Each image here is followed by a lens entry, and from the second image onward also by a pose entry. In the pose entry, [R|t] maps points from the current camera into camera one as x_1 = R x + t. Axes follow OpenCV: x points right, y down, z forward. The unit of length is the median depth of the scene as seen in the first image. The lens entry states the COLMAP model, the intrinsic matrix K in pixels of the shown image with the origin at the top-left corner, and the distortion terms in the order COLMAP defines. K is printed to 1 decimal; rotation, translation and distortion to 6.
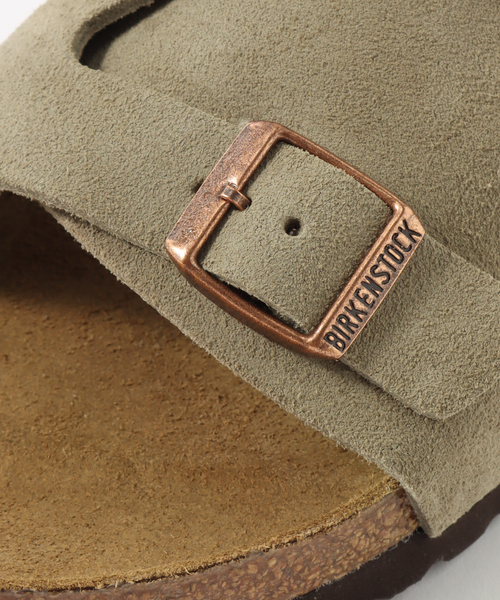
lens RADIAL K [[2730.3, 0, 249.0], [0, 2730.3, 298.4], [0, 0, 1]] dist [-0.316684, 0.000000]
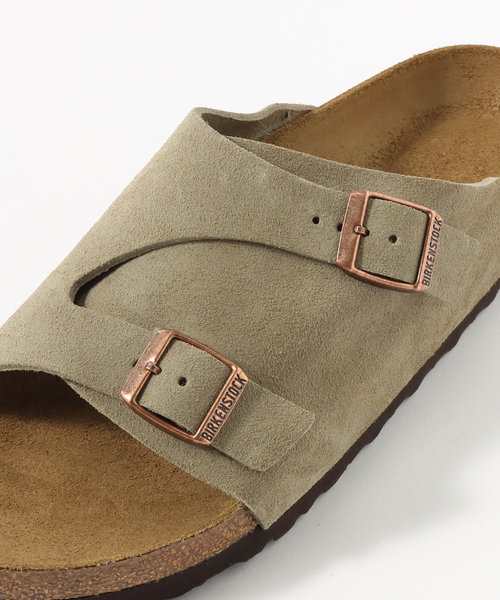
lens RADIAL K [[1821.2, 0, 250.3], [0, 1821.2, 299.9], [0, 0, 1]] dist [-0.223383, 0.000000]
pose [[0.997596, -0.066829, 0.018314, 0.045029], [0.067463, 0.997054, -0.036510, -0.033441], [-0.015820, 0.037658, 0.999165, -0.349569]]
